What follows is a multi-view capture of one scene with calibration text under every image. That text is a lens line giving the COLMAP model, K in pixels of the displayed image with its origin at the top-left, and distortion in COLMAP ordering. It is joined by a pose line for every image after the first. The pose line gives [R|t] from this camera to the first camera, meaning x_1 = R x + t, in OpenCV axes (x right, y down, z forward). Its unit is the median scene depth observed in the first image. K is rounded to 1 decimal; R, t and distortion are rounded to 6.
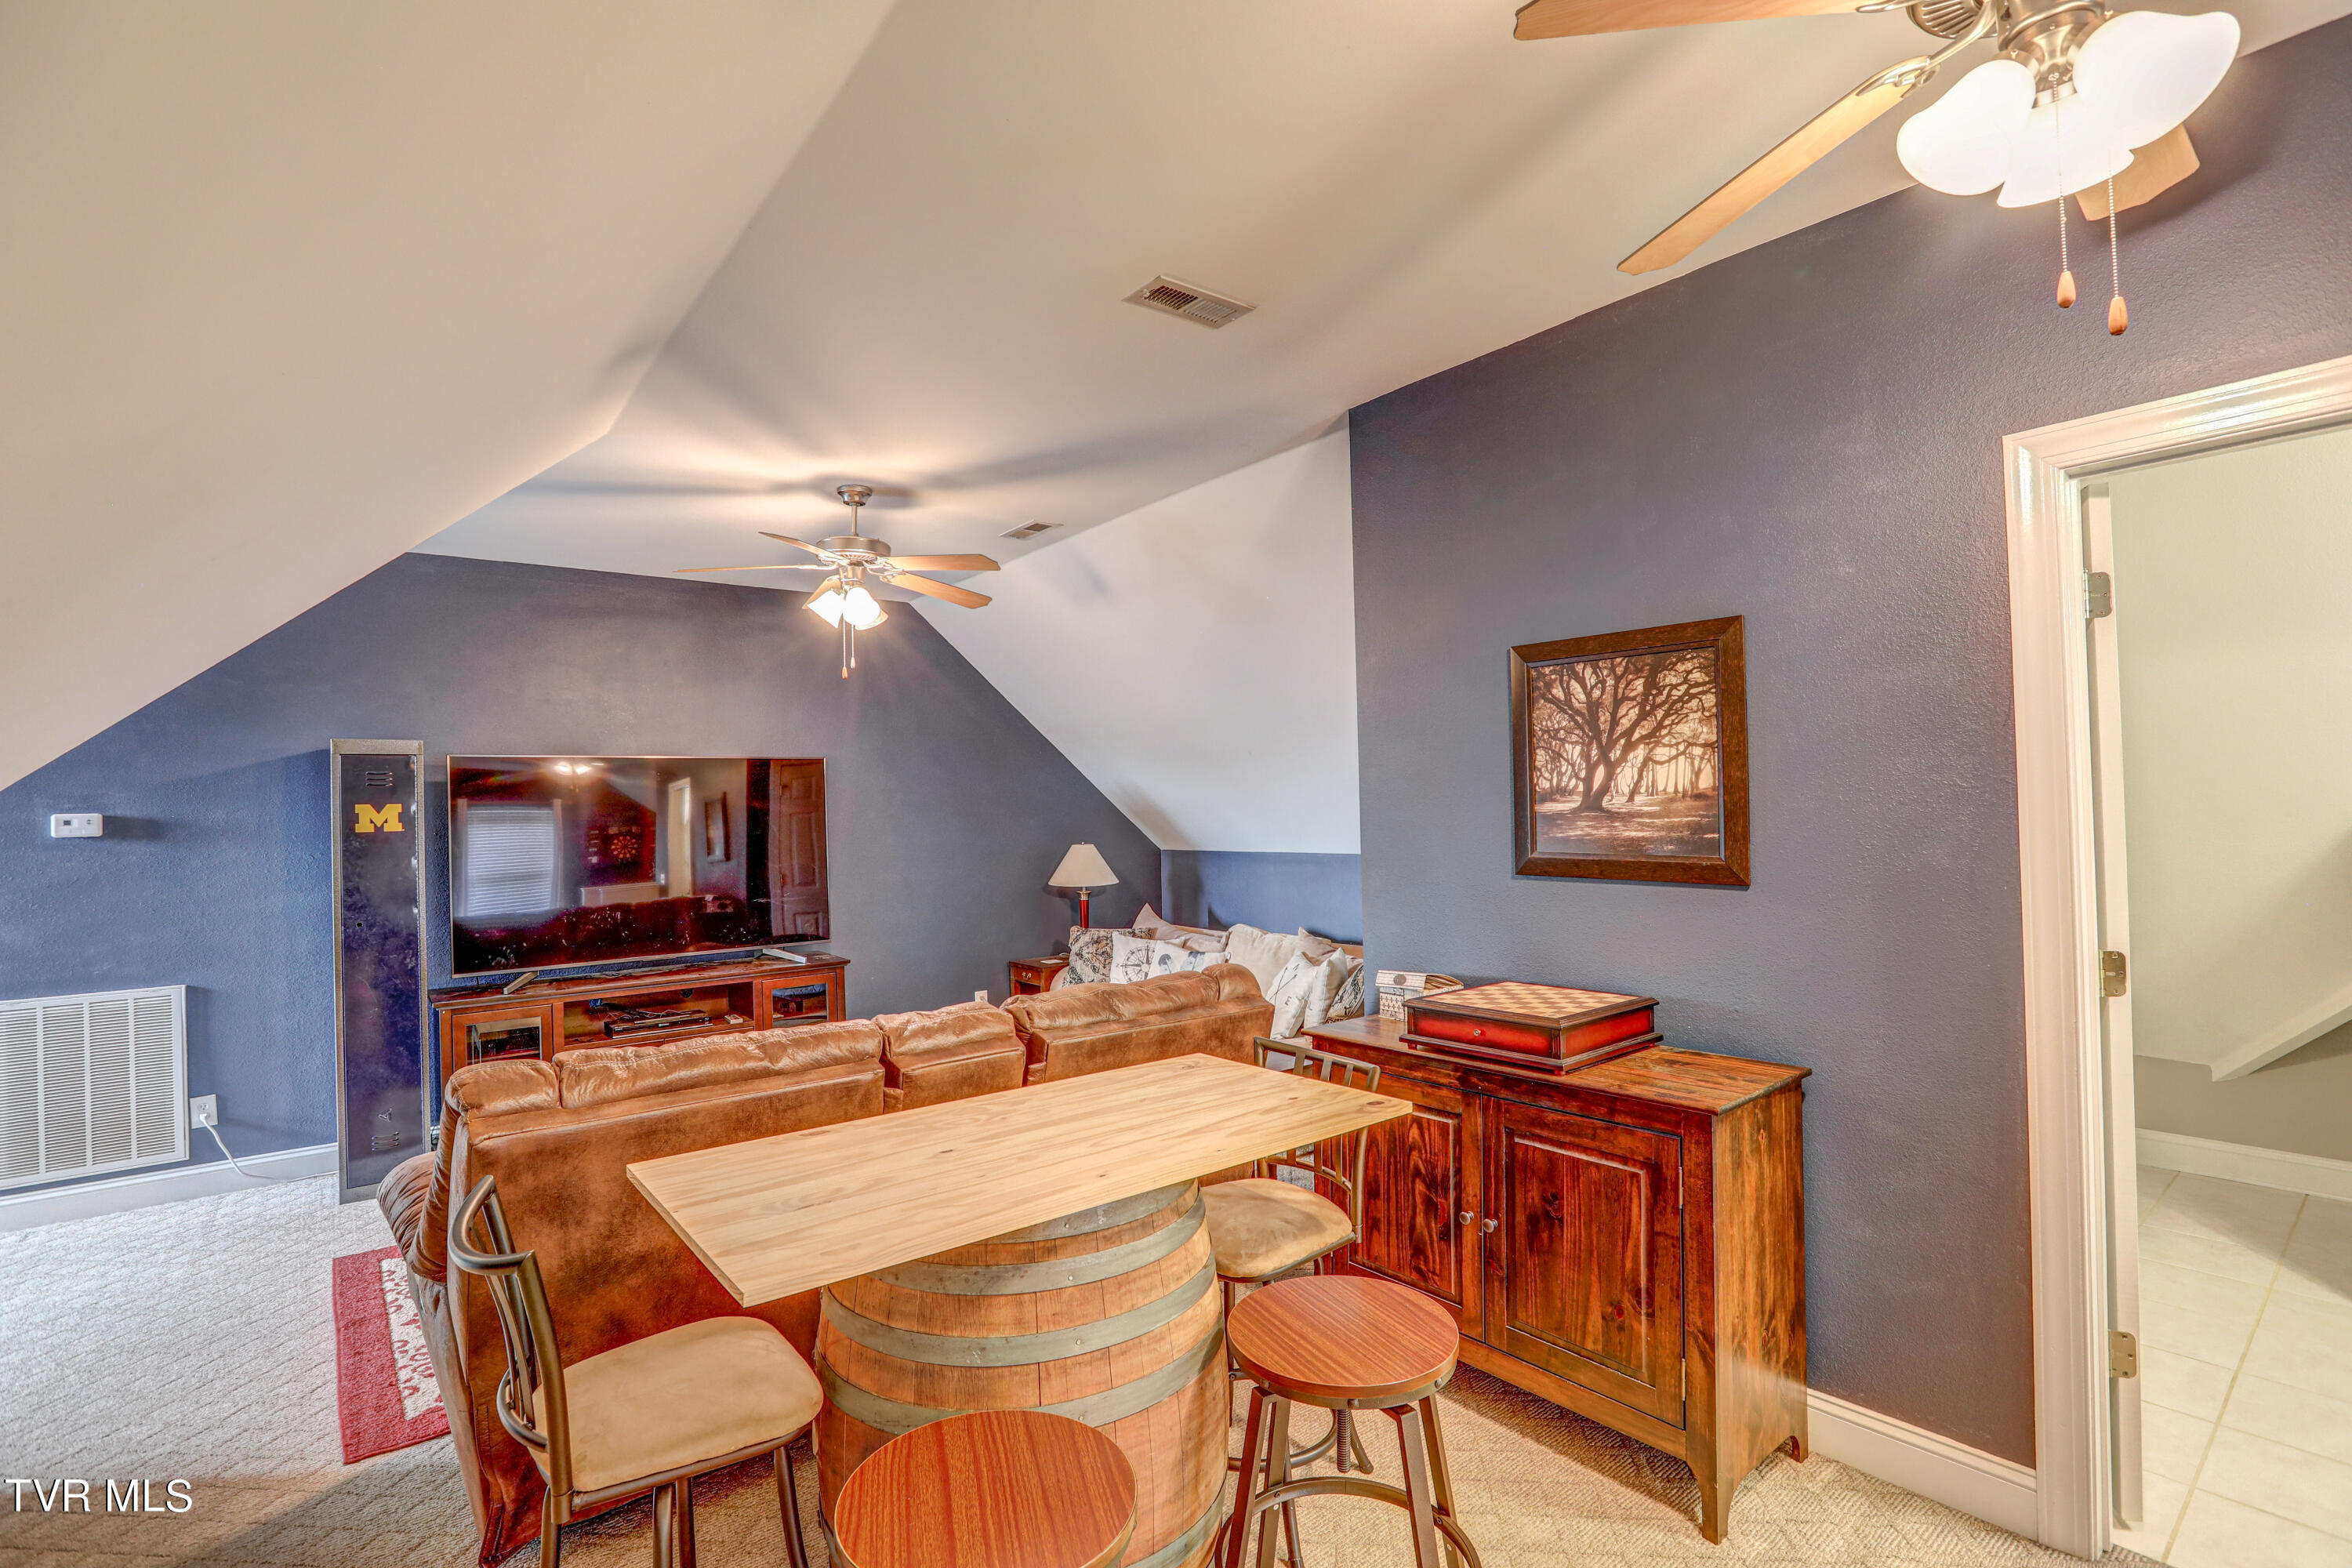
lens RADIAL K [[1075.0, 0, 1169.5], [0, 1075.0, 791.1], [0, 0, 1]] dist [-0.068748, 0.035531]
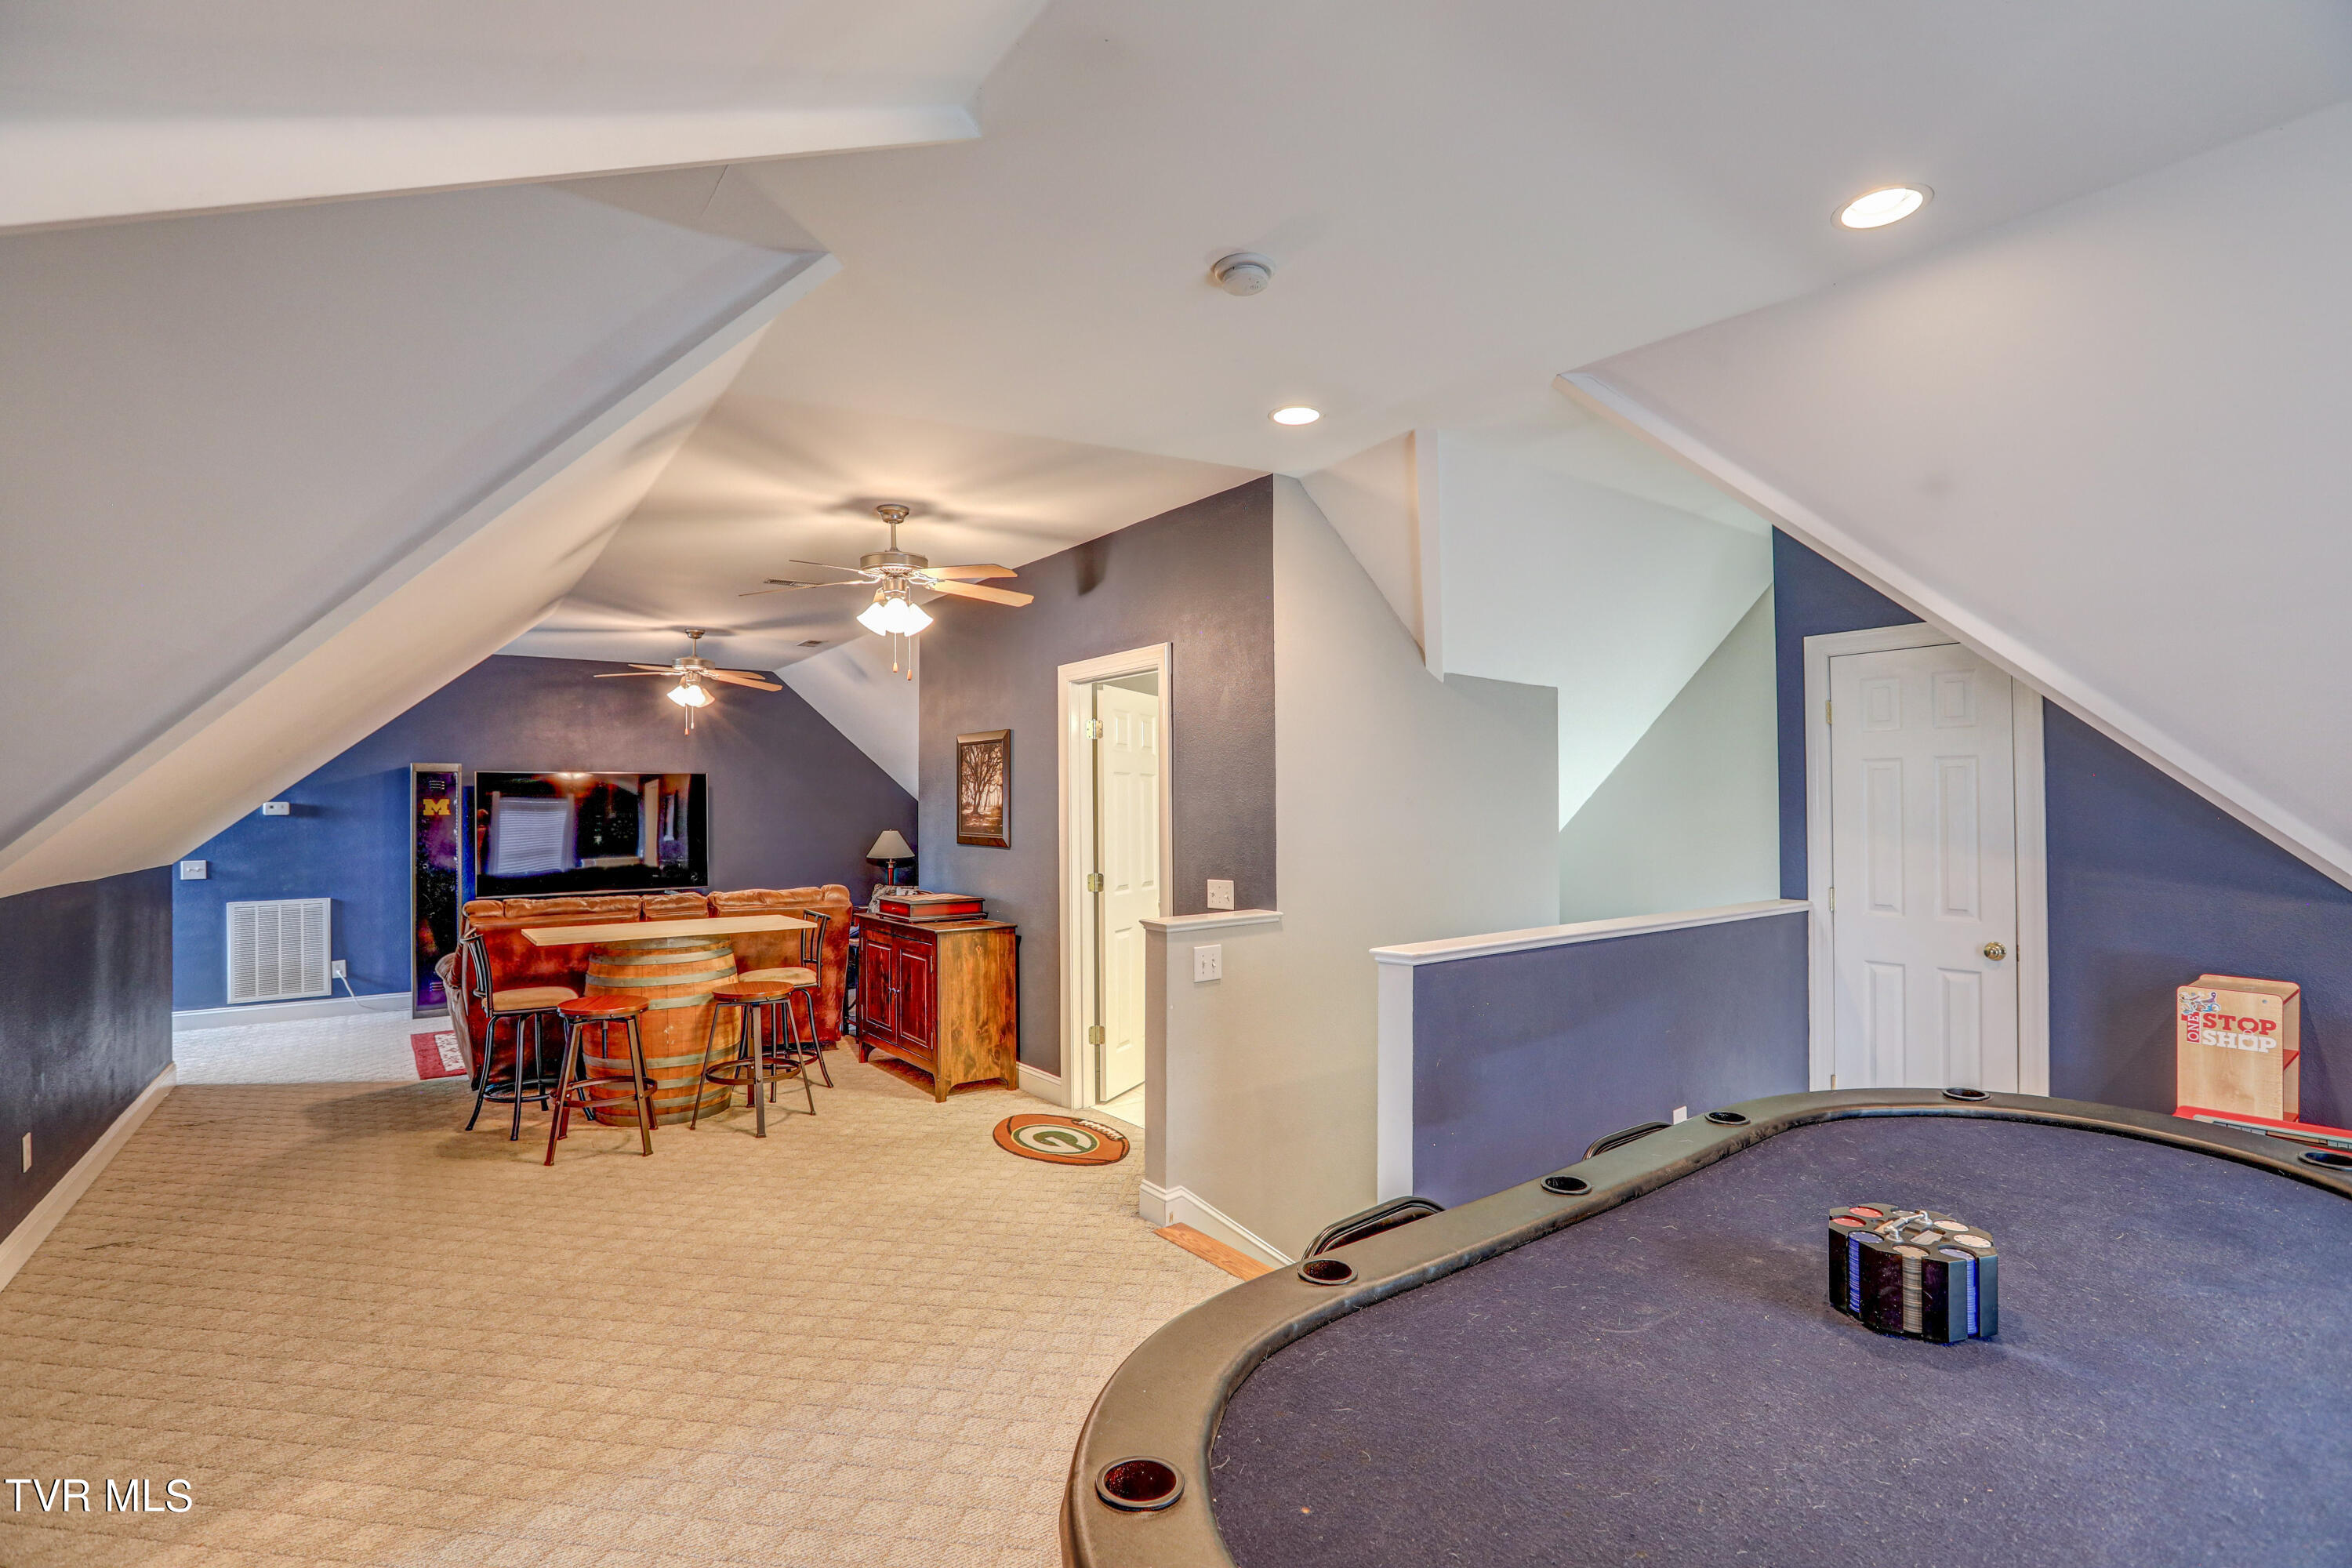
lens RADIAL K [[1062.9, 0, 1200.2], [0, 1062.9, 798.1], [0, 0, 1]] dist [-0.038846, 0.015224]
pose [[0.999546, 0.016279, -0.025363, 0.623494], [-0.016092, 0.999842, 0.007547, -0.025386], [0.025482, -0.007135, 0.999650, -0.790933]]
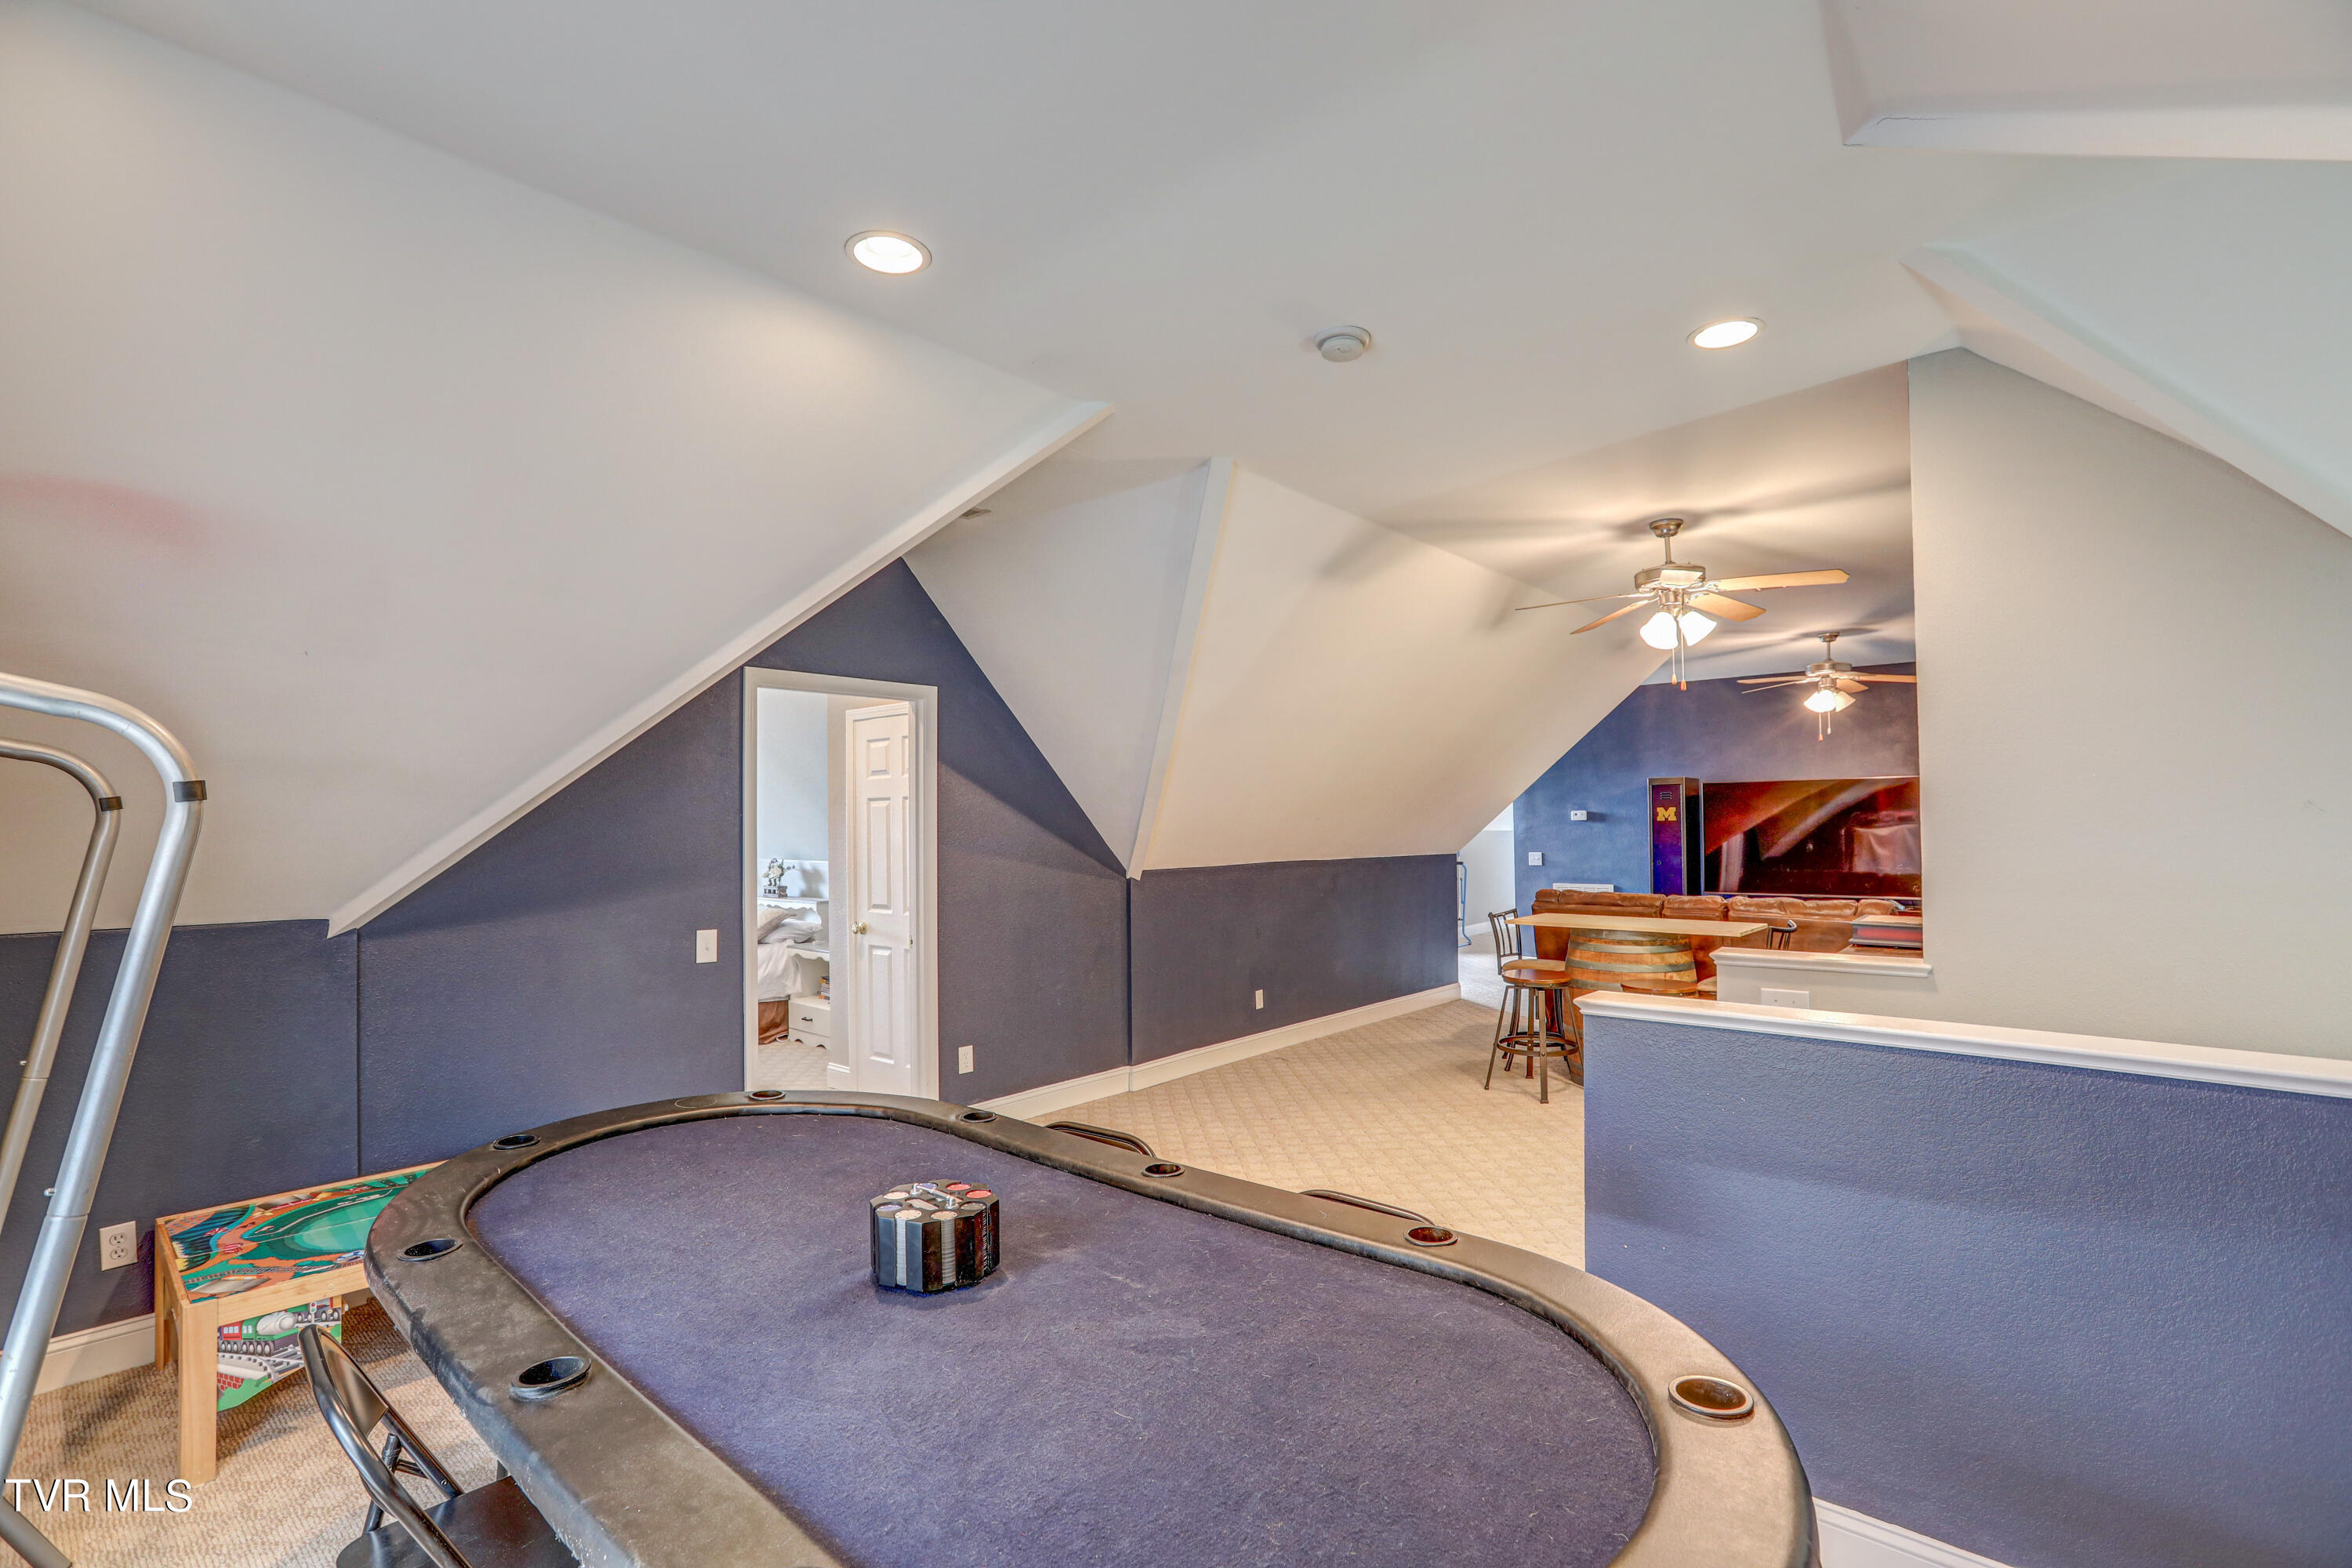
lens RADIAL K [[1085.4, 0, 1182.6], [0, 1085.4, 794.4], [0, 0, 1]] dist [-0.015024, 0.000808]
pose [[0.199059, -0.003800, -0.979980, 1.278288], [0.023262, 0.999729, 0.000849, -0.040998], [0.979711, -0.022965, 0.199093, -0.437016]]
